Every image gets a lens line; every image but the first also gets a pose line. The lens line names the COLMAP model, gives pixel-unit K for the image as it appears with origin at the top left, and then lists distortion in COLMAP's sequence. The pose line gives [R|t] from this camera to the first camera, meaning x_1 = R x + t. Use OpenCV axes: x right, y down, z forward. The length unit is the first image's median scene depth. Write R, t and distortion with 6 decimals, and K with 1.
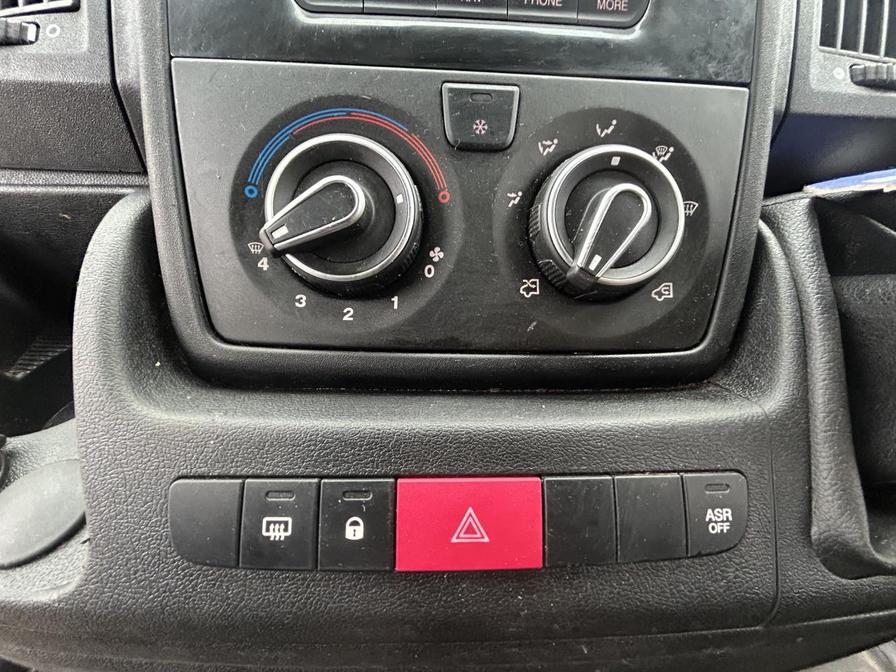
lens RADIAL K [[361.3, 0, 442.3], [0, 361.3, 335.5], [0, 0, 1]] dist [0.000913, -0.000815]
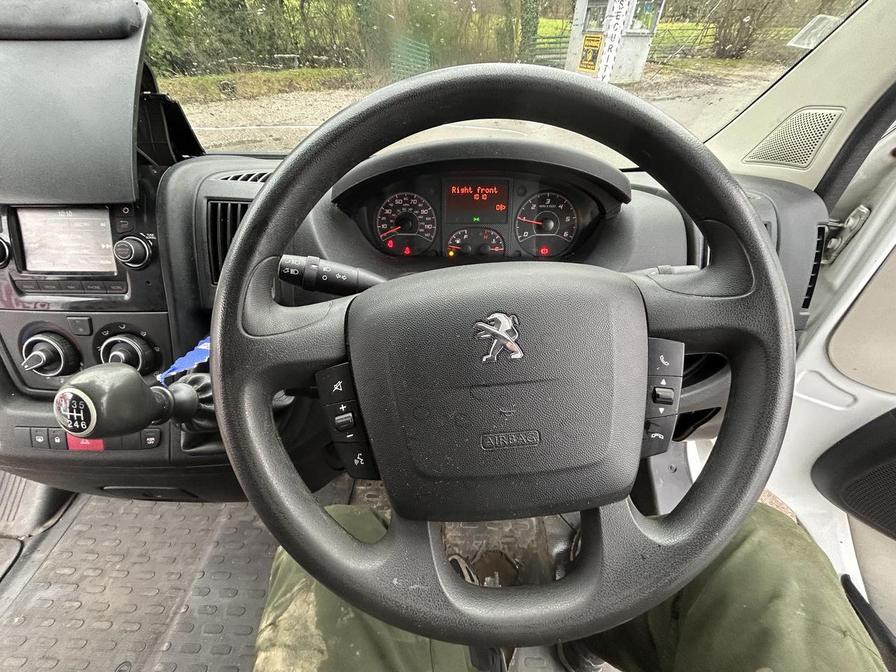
lens RADIAL K [[361.3, 0, 446.0], [0, 361.3, 338.0], [0, 0, 1]] dist [0.000913, -0.000815]
pose [[0.997202, 0.009487, -0.074145, 3.938034], [0.007196, 0.975121, 0.221558, -1.297961], [0.074403, -0.221472, 0.972324, -2.119833]]
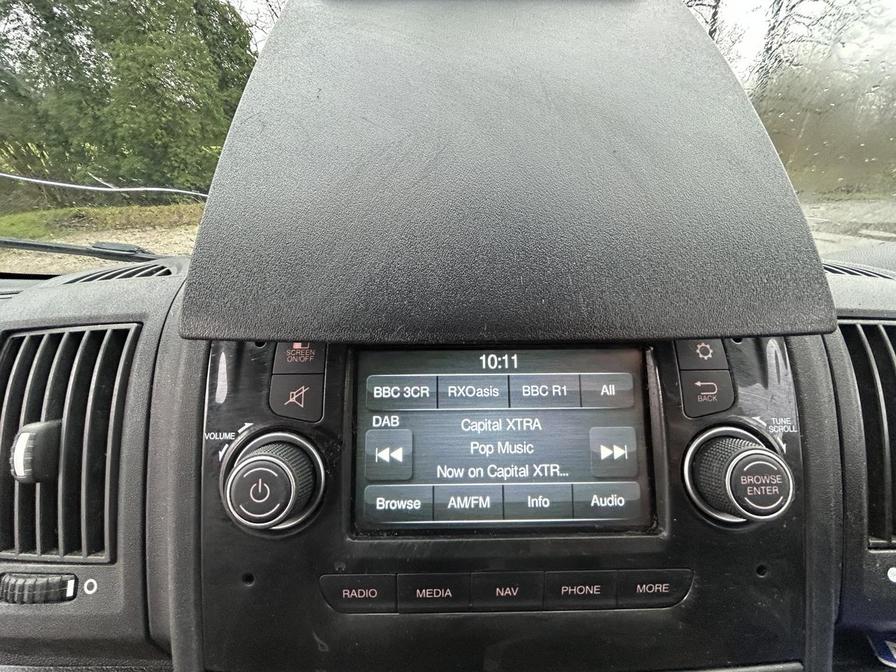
lens RADIAL K [[361.3, 0, 449.2], [0, 361.3, 336.4], [0, 0, 1]] dist [0.000913, -0.000815]
pose [[0.999063, -0.024473, -0.035707, -0.021362], [0.022396, 0.998097, -0.057453, -1.725278], [0.037045, 0.056599, 0.997709, -0.018269]]
